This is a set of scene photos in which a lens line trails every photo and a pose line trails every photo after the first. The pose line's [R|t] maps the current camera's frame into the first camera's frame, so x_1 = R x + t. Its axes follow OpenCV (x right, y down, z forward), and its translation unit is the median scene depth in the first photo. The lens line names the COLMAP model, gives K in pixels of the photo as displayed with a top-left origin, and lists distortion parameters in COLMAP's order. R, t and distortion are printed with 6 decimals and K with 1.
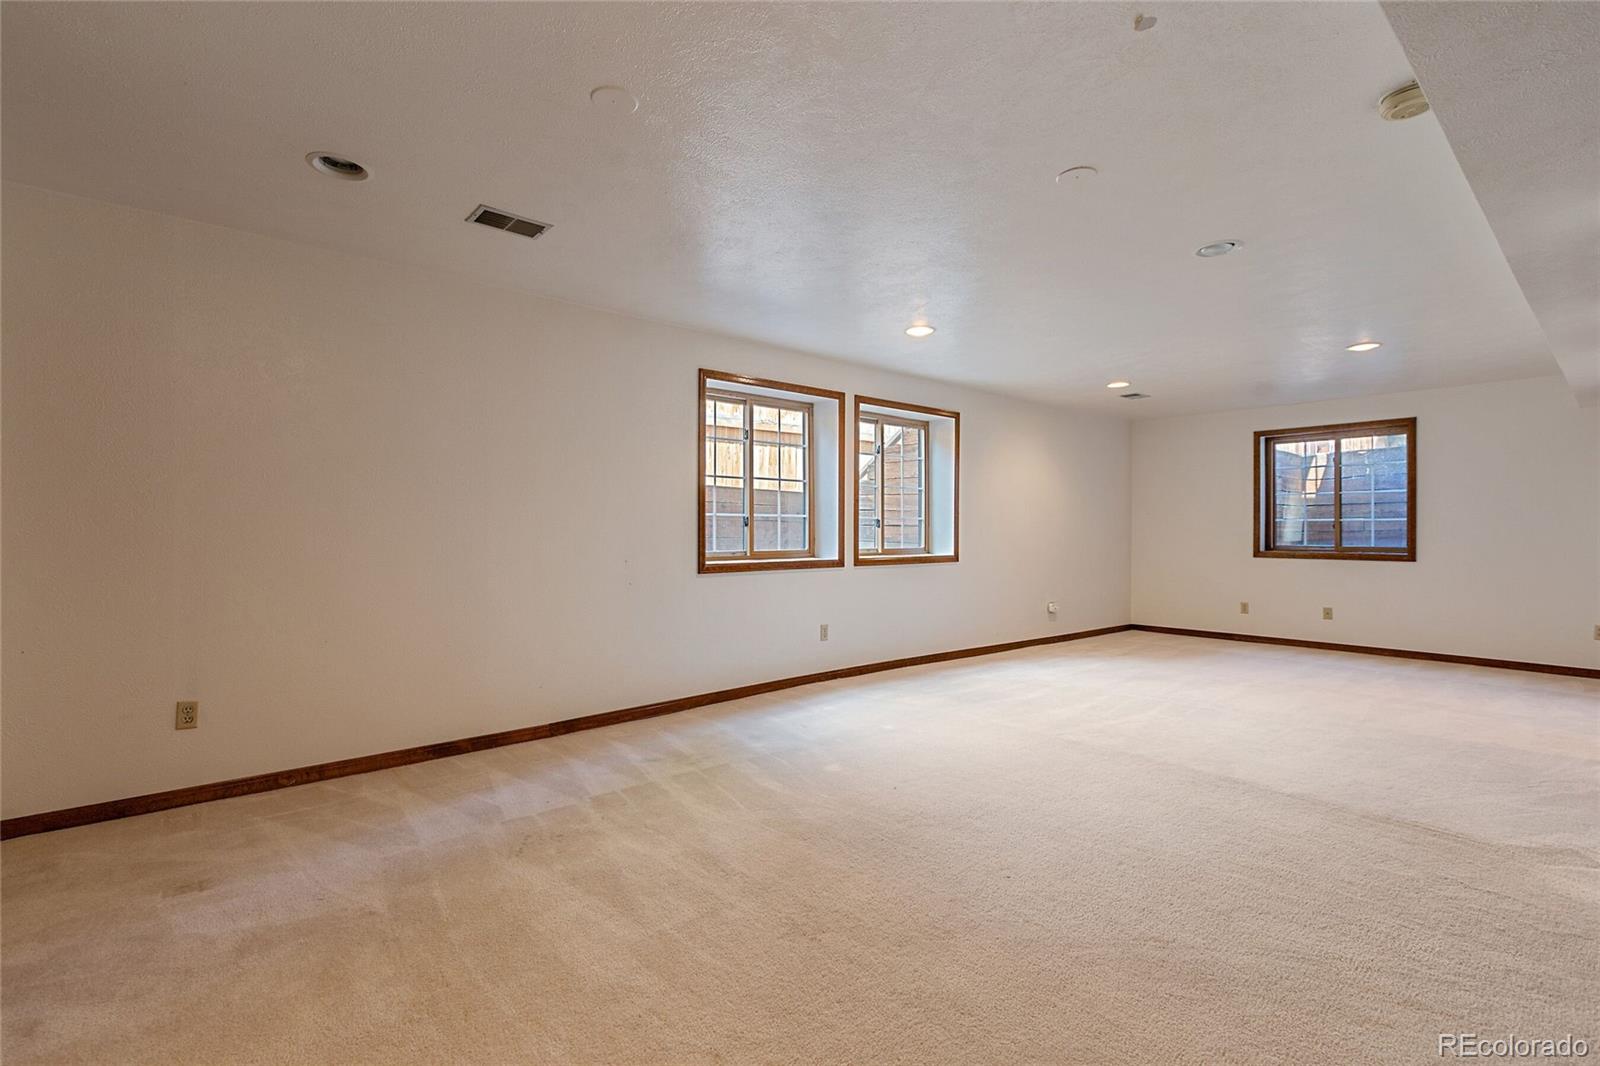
lens RADIAL K [[736.9, 0, 798.0], [0, 736.9, 532.1], [0, 0, 1]] dist [0.003747, 0.002915]
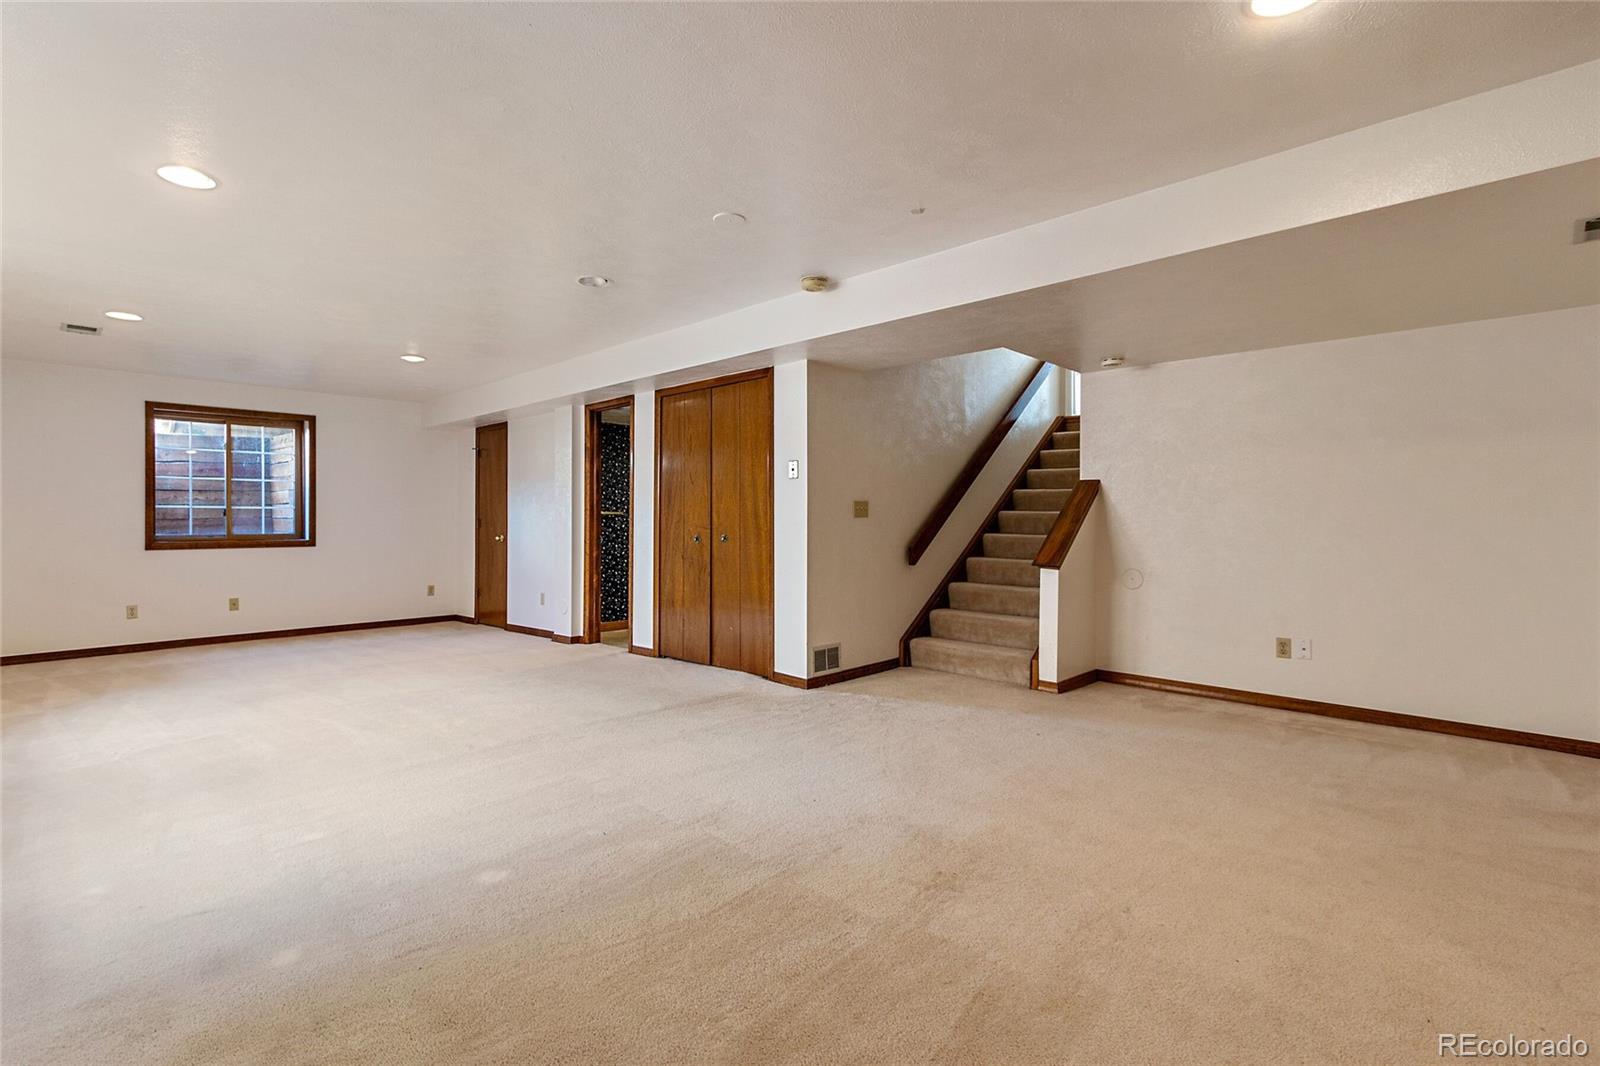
lens RADIAL K [[736.9, 0, 766.2], [0, 736.9, 520.4], [0, 0, 1]] dist [0.003747, 0.002915]
pose [[-0.091309, 0.000217, 0.995823, -0.298507], [0.002296, 0.999997, -0.000007, 0.002507], [-0.995820, 0.002286, -0.091309, 0.391058]]
